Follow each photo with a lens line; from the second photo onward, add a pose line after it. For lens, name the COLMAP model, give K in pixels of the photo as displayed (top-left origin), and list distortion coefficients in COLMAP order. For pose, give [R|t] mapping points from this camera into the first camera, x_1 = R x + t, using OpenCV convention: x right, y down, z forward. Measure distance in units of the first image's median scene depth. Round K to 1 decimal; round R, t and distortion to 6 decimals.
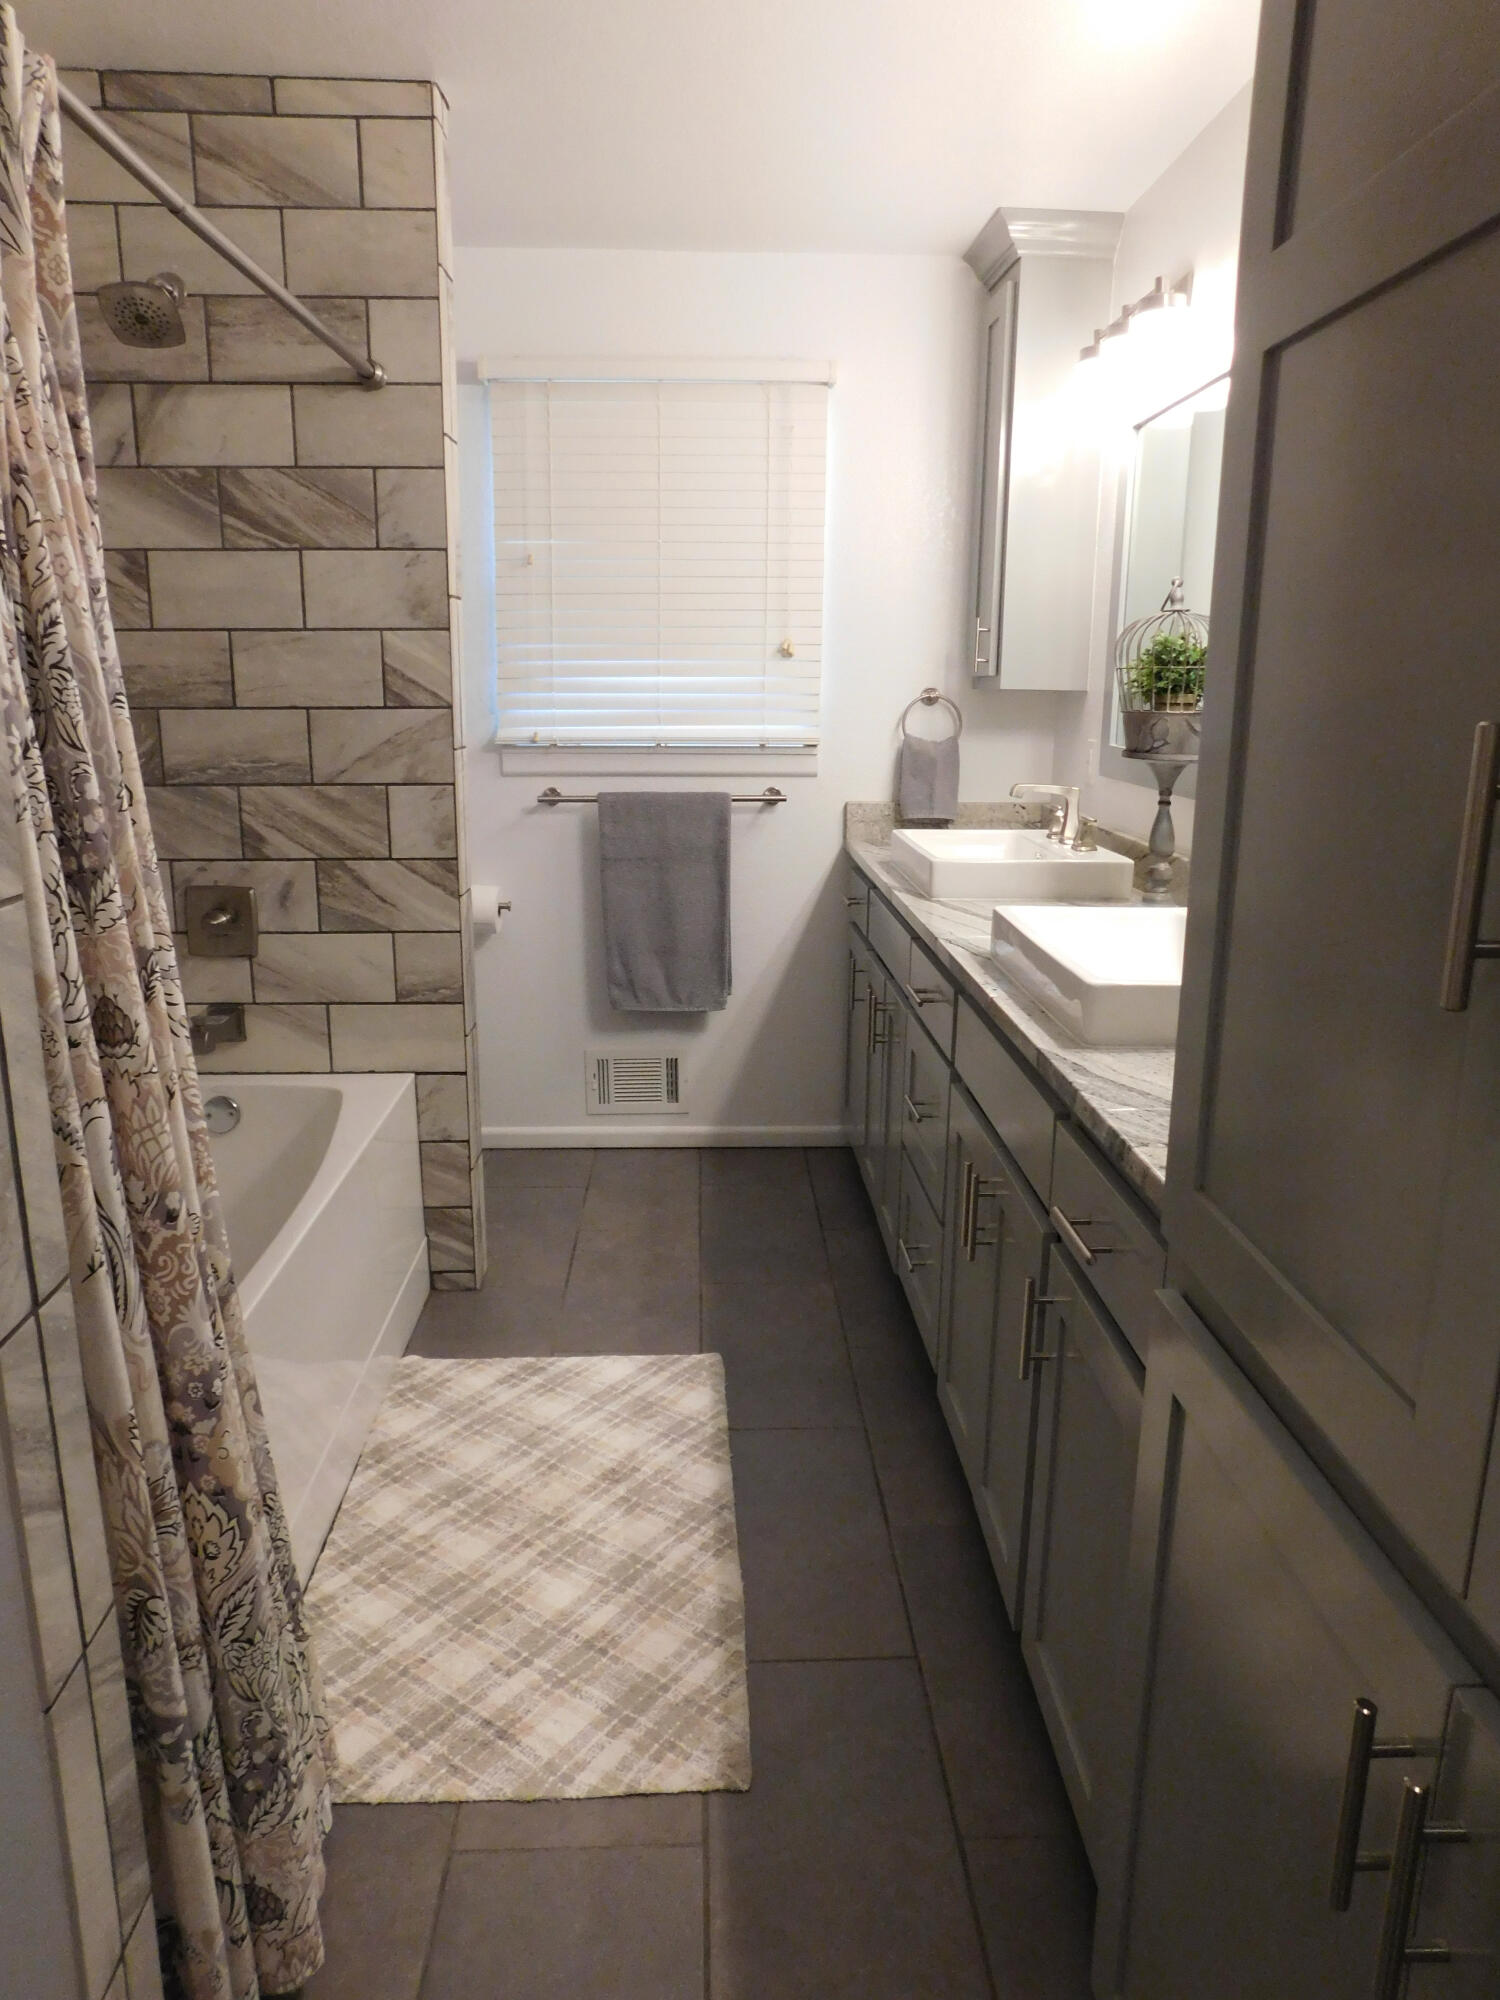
lens RADIAL K [[1317.0, 0, 762.3], [0, 1317.0, 1008.9], [0, 0, 1]] dist [-0.069539, 0.055522]
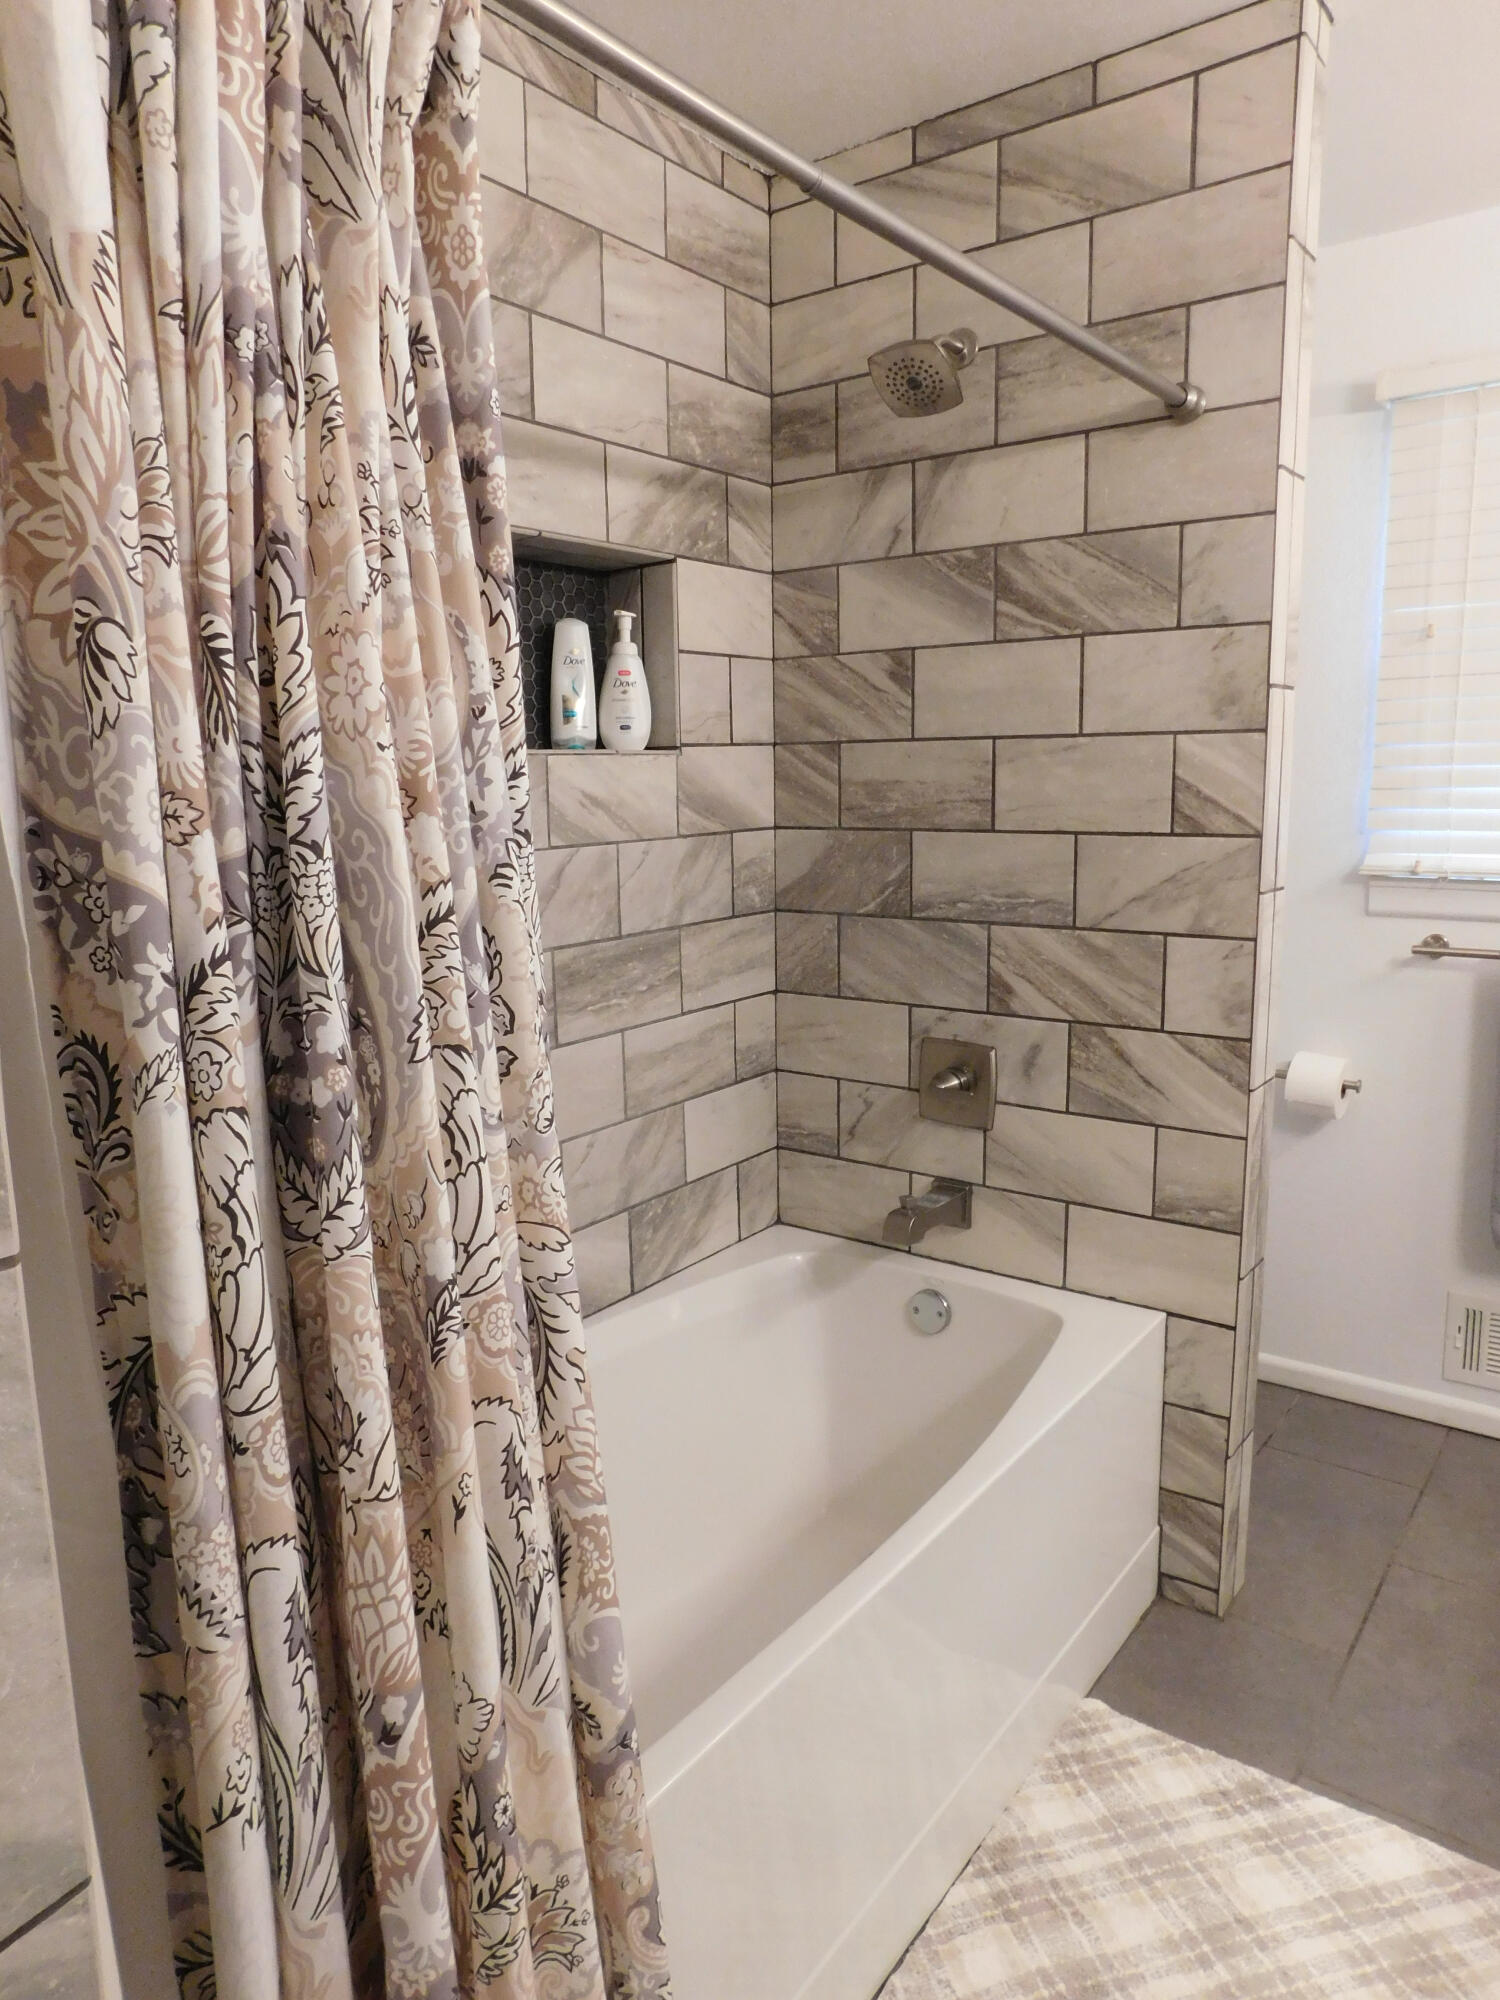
lens RADIAL K [[1317.0, 0, 765.8], [0, 1317.0, 986.5], [0, 0, 1]] dist [-0.069539, 0.055522]
pose [[0.772927, 0.084877, -0.628793, 0.012641], [-0.136506, 0.990050, -0.034155, -0.084480], [0.619637, 0.112233, 0.776822, 0.271869]]
